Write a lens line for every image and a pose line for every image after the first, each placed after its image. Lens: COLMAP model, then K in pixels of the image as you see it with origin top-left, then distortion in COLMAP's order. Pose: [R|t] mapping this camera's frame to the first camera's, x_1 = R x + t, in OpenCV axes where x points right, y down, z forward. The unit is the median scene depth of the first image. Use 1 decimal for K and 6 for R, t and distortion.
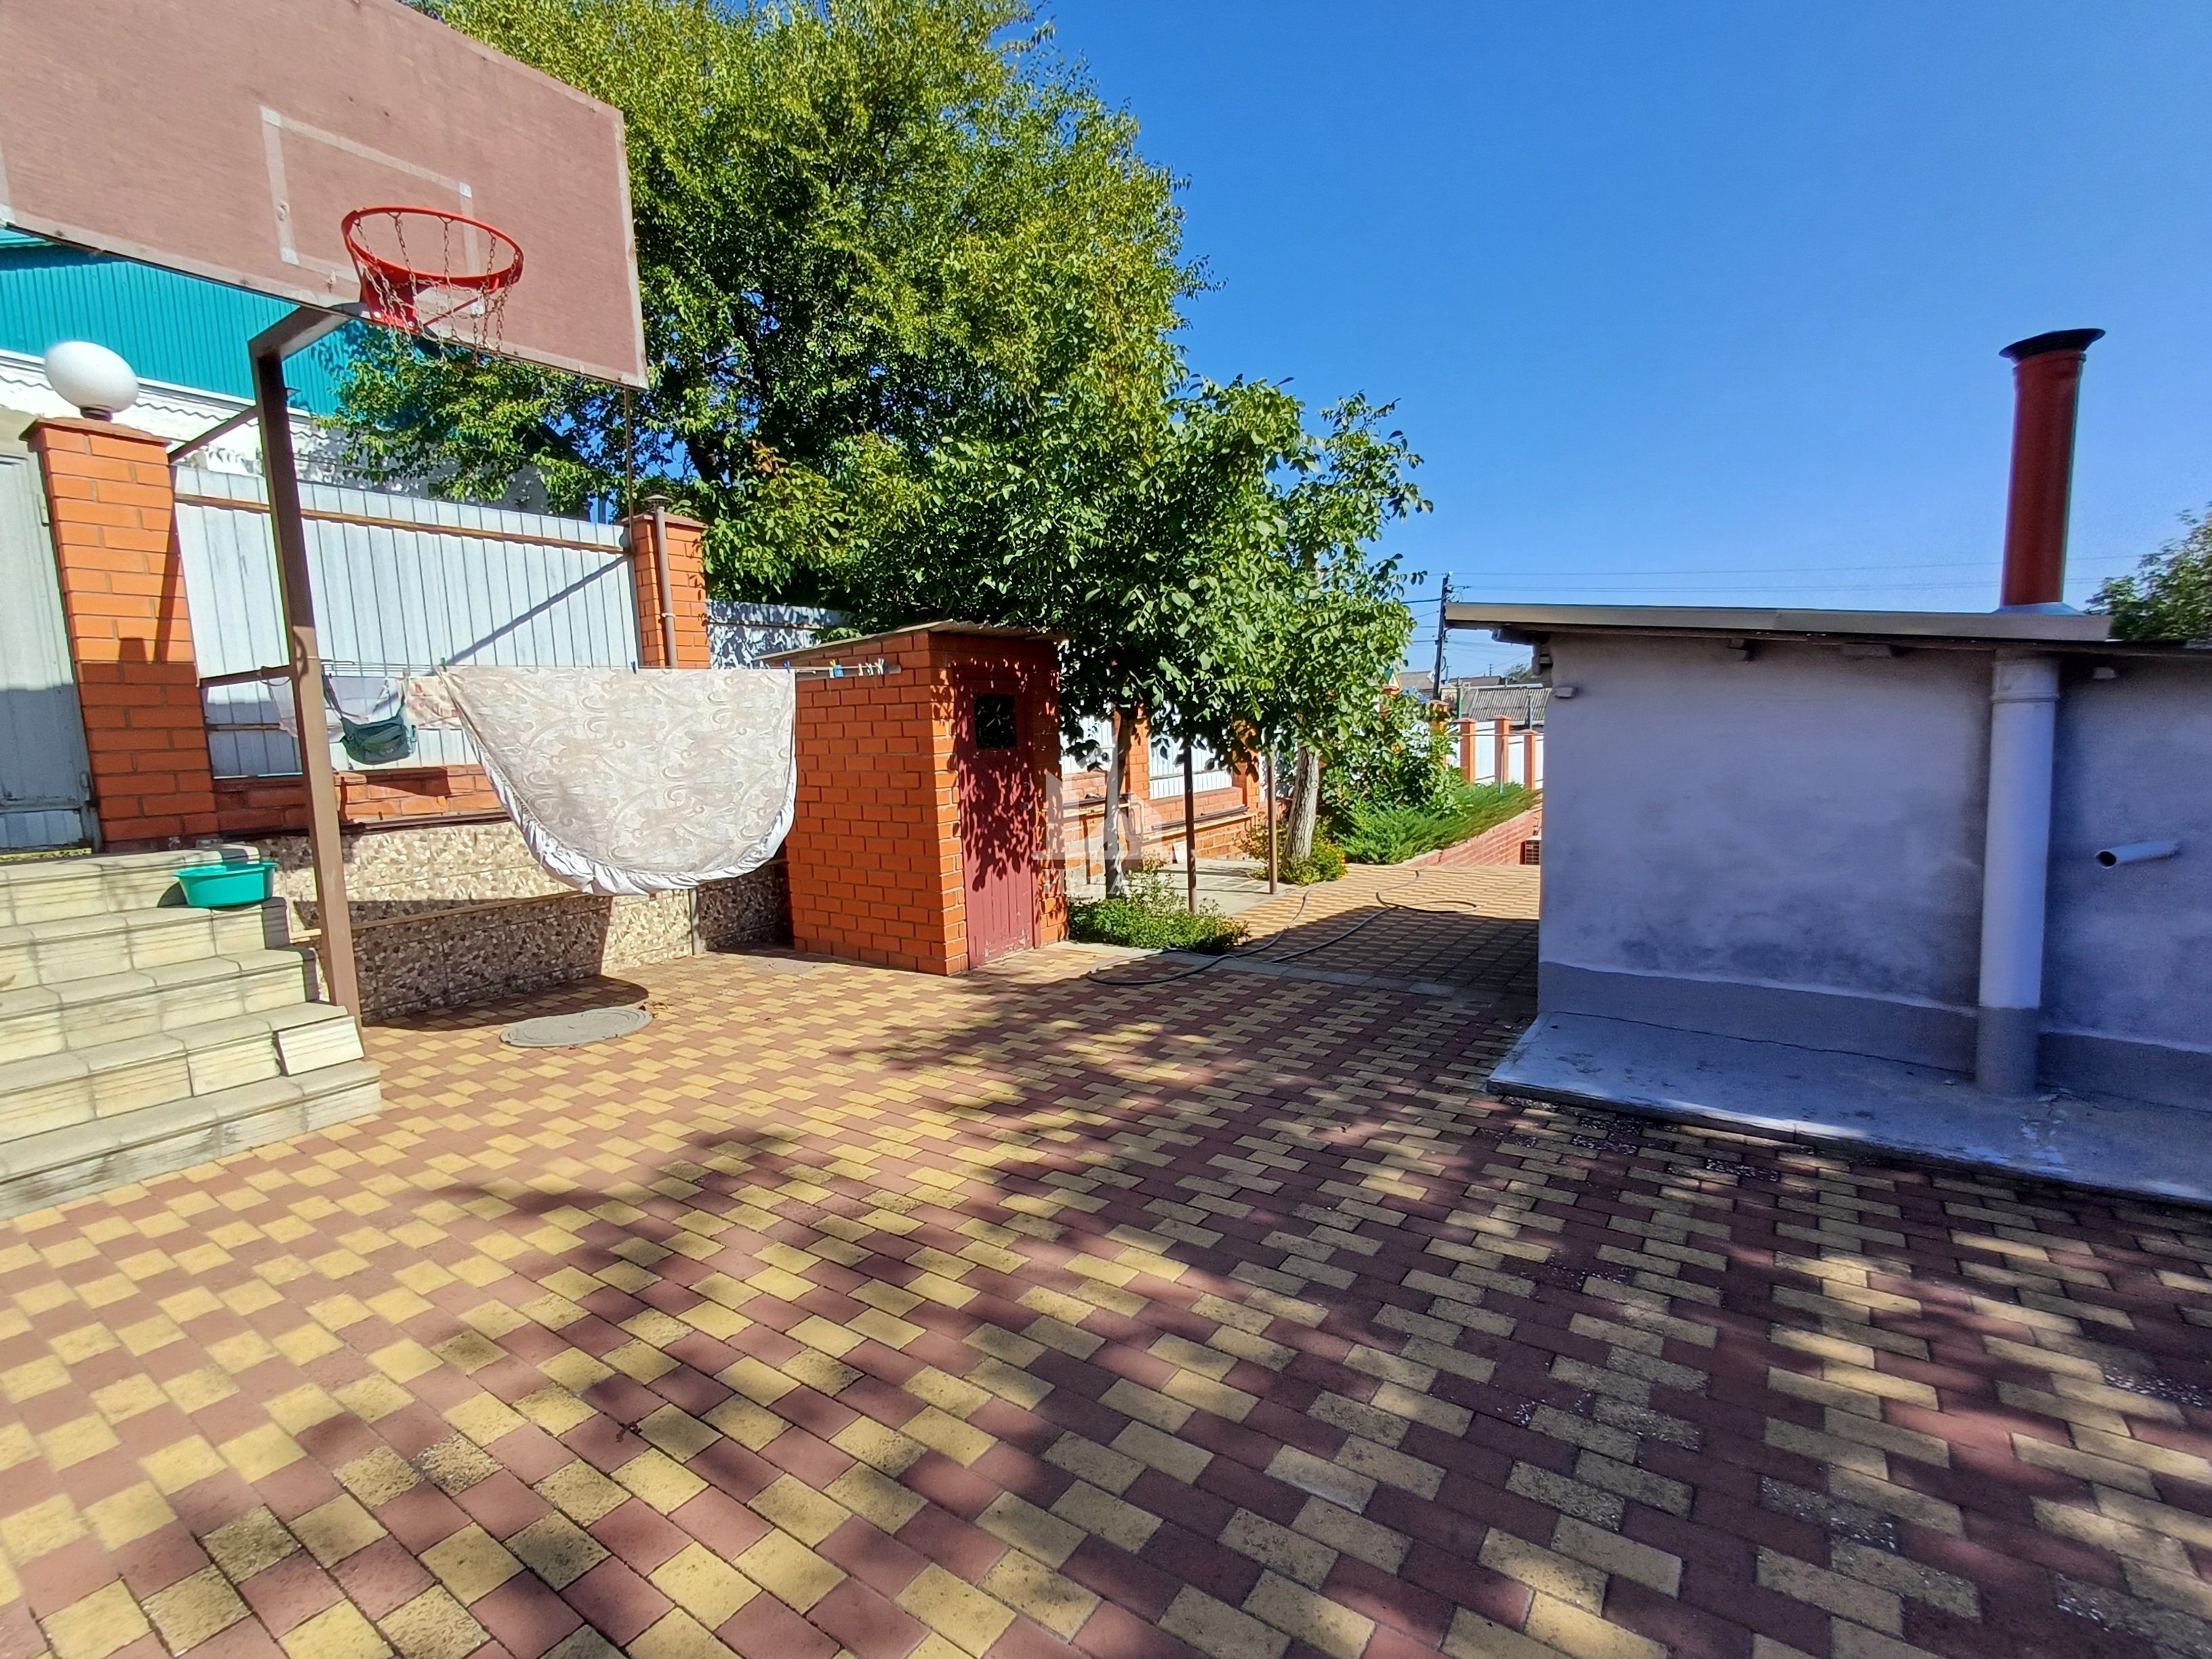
lens RADIAL K [[1016.1, 0, 1112.5], [0, 1016.1, 835.8], [0, 0, 1]] dist [0.000722, 0.001041]
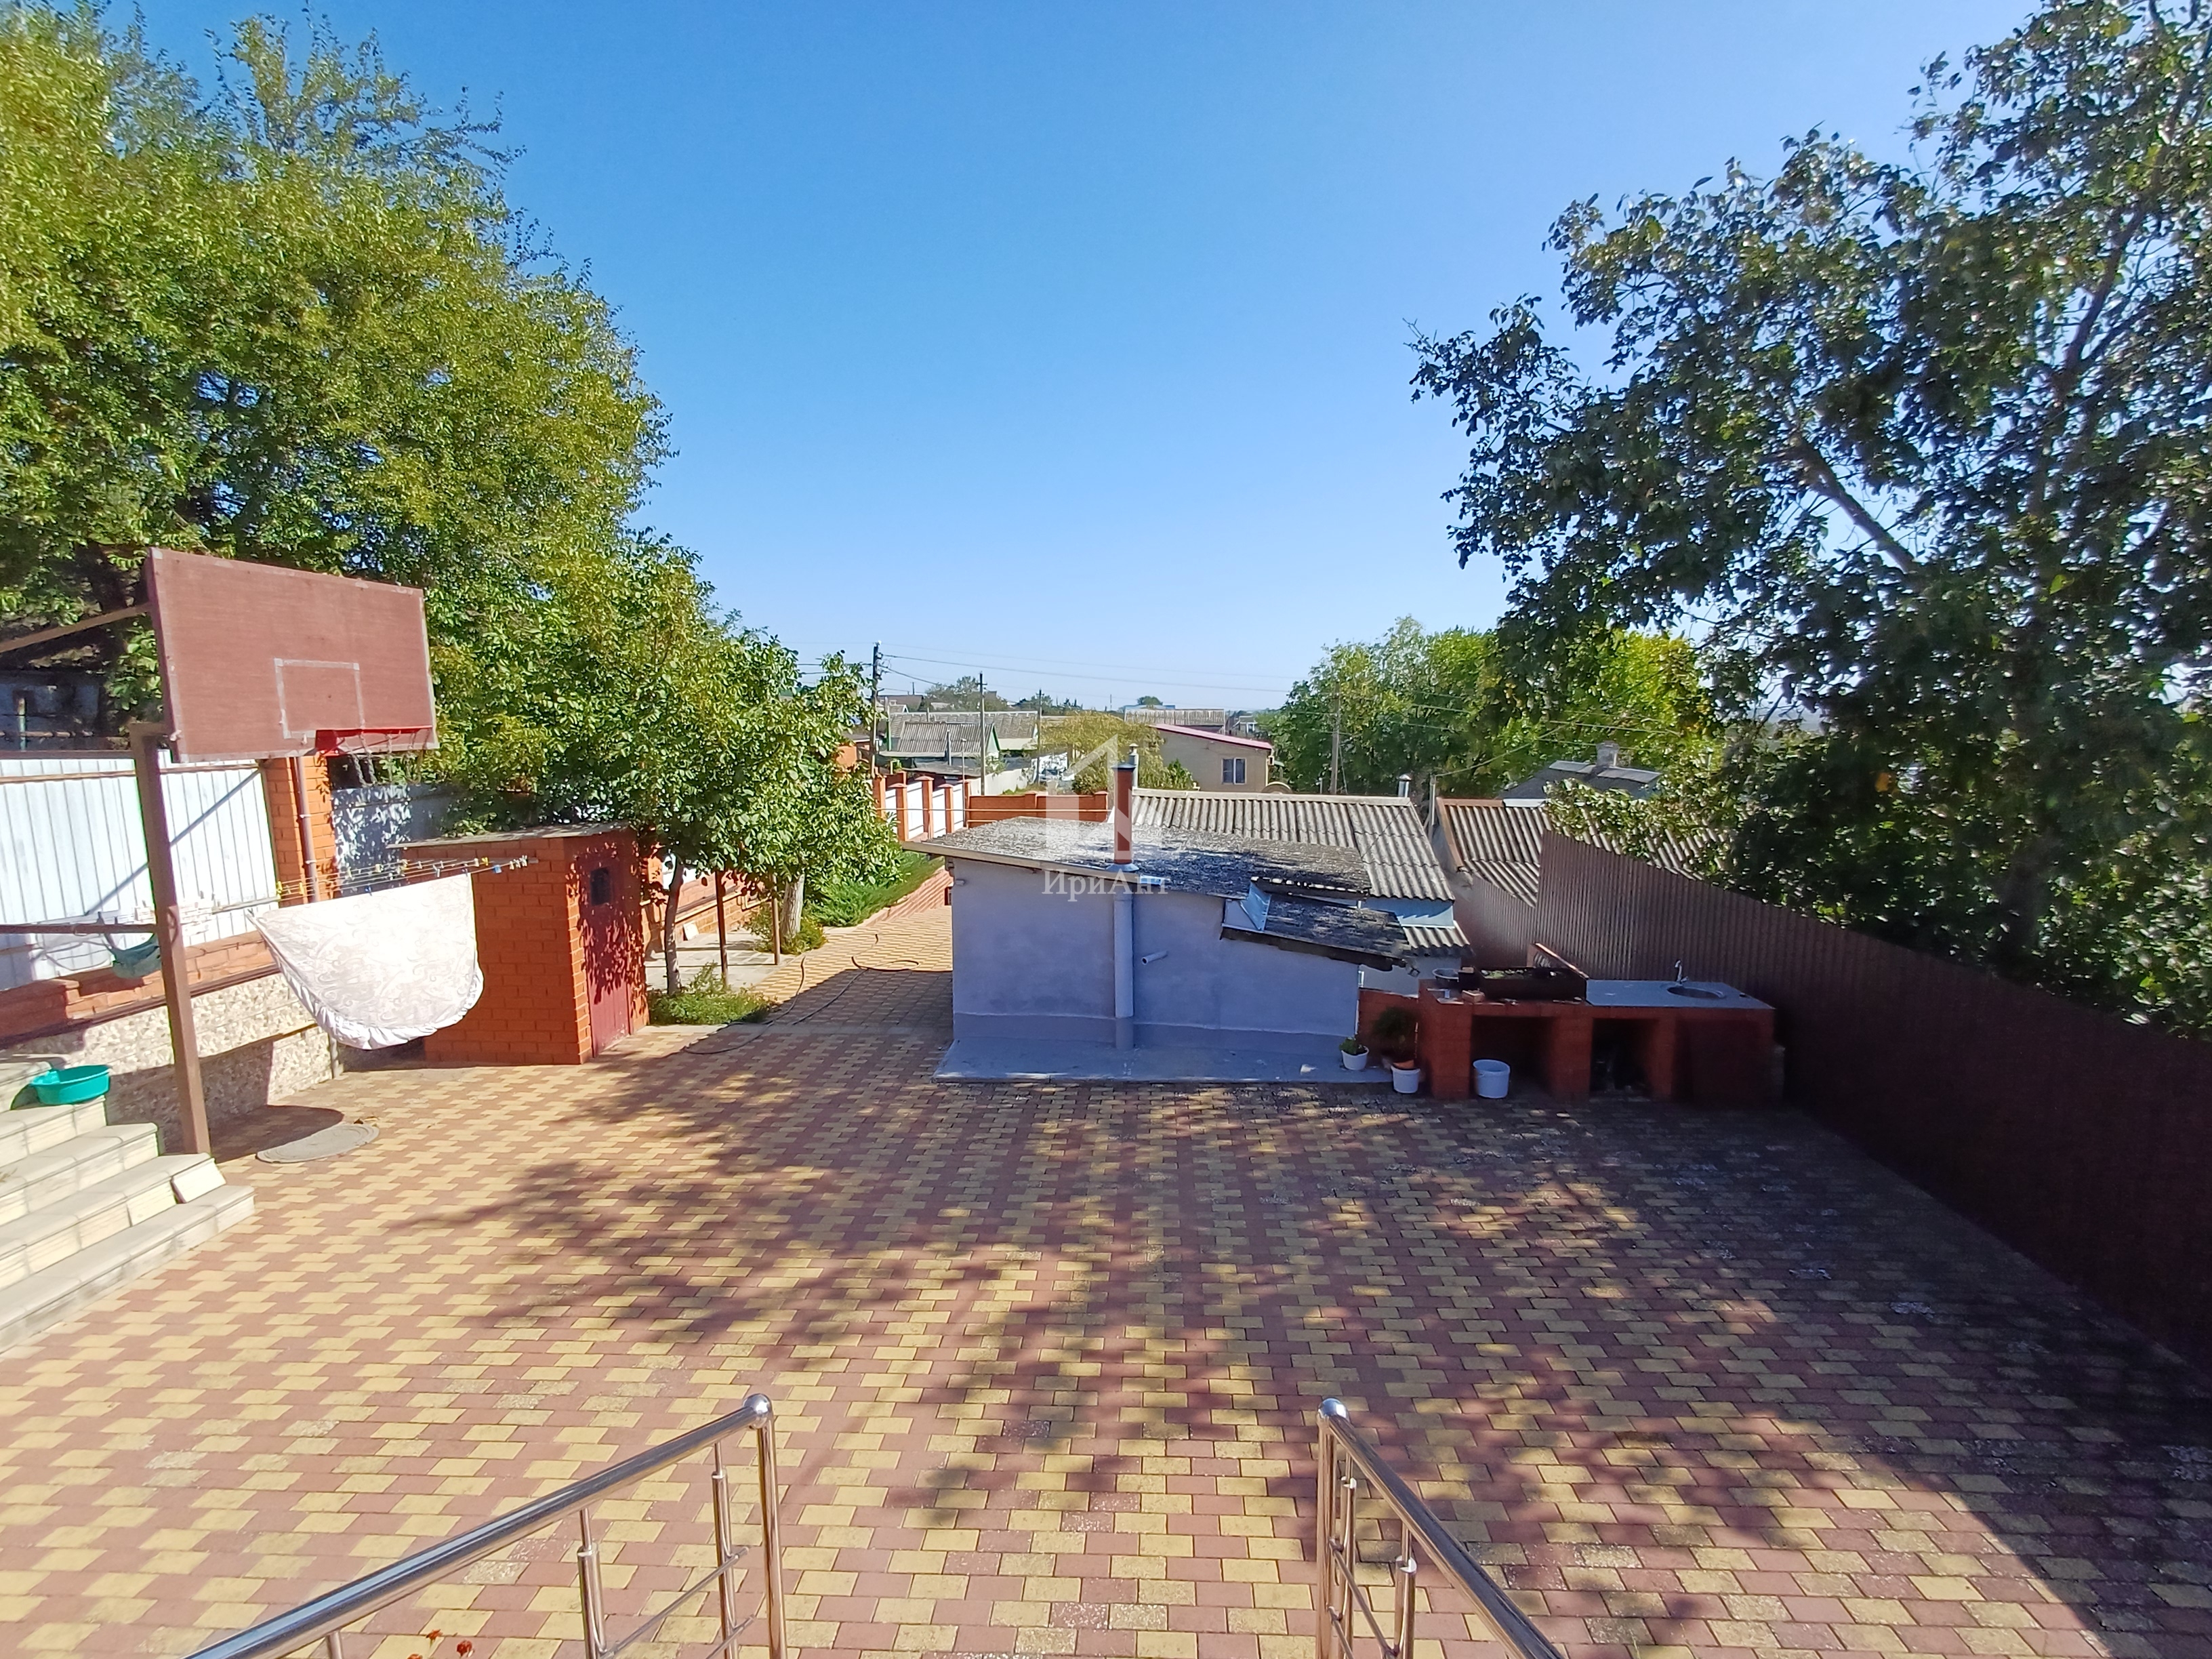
lens RADIAL K [[1002.7, 0, 1129.4], [0, 1002.7, 842.5], [0, 0, 1]] dist [0.005892, -0.001149]
pose [[0.845130, -0.037987, 0.533210, -0.295733], [0.037002, 0.999237, 0.012540, -0.201902], [-0.533279, 0.009131, 0.845890, -0.776936]]
